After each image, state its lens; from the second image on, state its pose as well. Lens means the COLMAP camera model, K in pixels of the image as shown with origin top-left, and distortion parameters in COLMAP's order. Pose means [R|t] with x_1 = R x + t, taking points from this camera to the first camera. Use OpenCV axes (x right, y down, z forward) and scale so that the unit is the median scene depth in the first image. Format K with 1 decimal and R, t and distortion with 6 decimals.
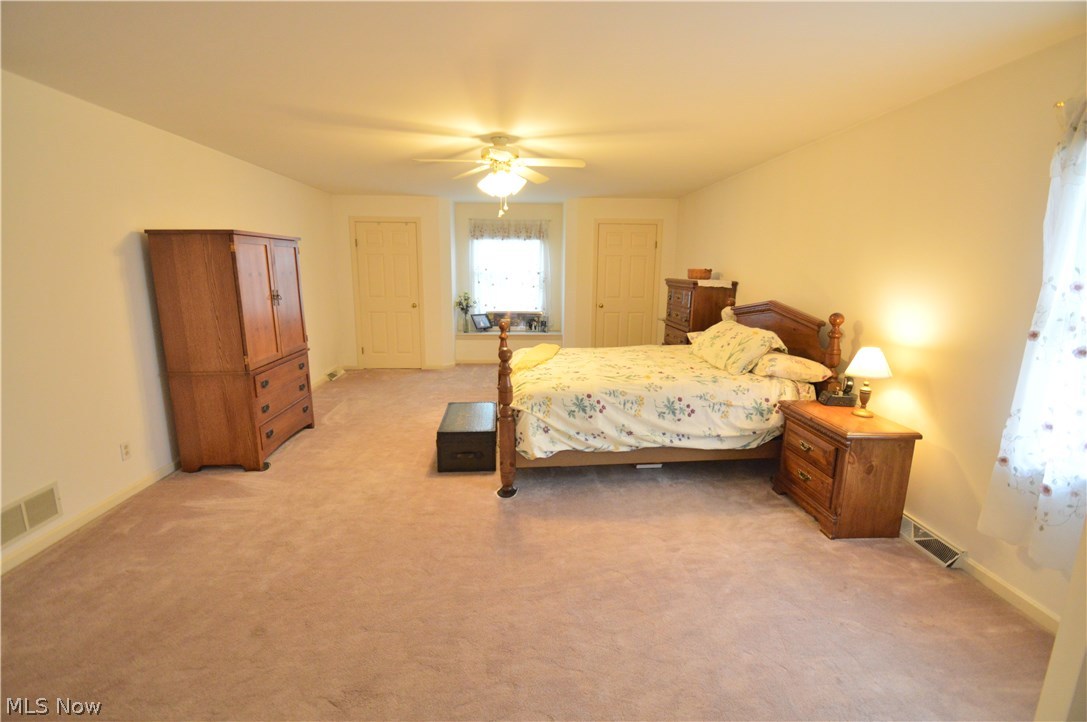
lens RADIAL K [[481.9, 0, 541.6], [0, 481.9, 356.3], [0, 0, 1]] dist [0.012589, -0.012885]
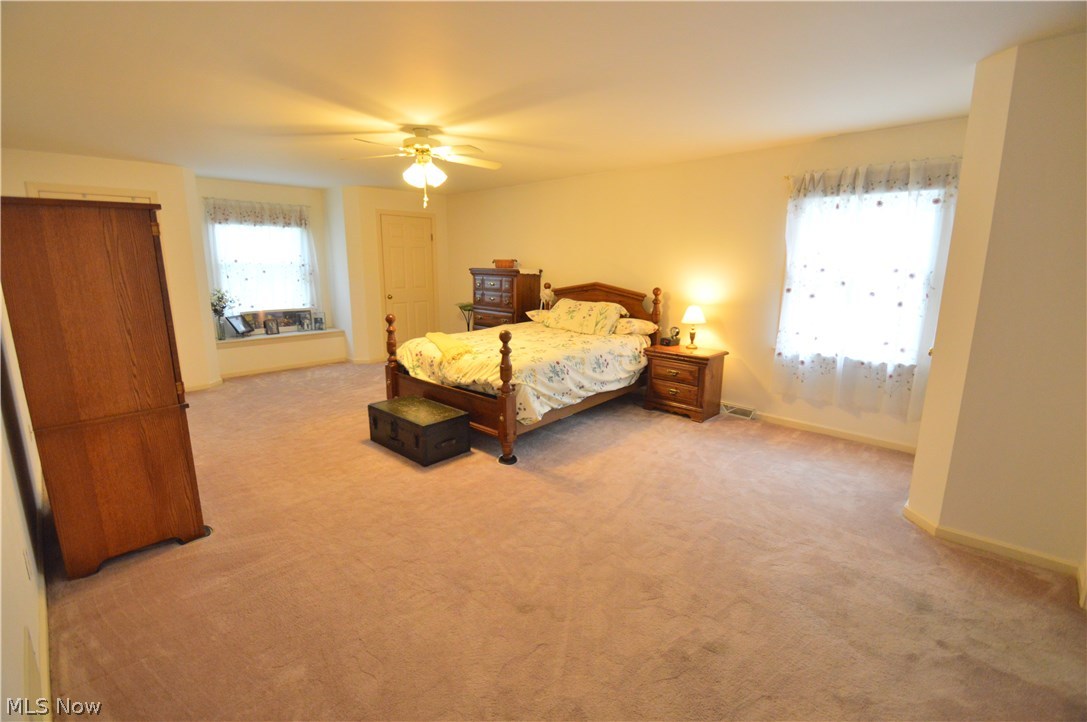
lens RADIAL K [[481.9, 0, 541.6], [0, 481.9, 356.3], [0, 0, 1]] dist [0.012589, -0.012885]
pose [[0.733956, -0.136666, 0.665305, -0.718564], [0.125508, 0.989968, 0.064899, -0.018440], [-0.667500, 0.035868, 0.743745, 0.109859]]
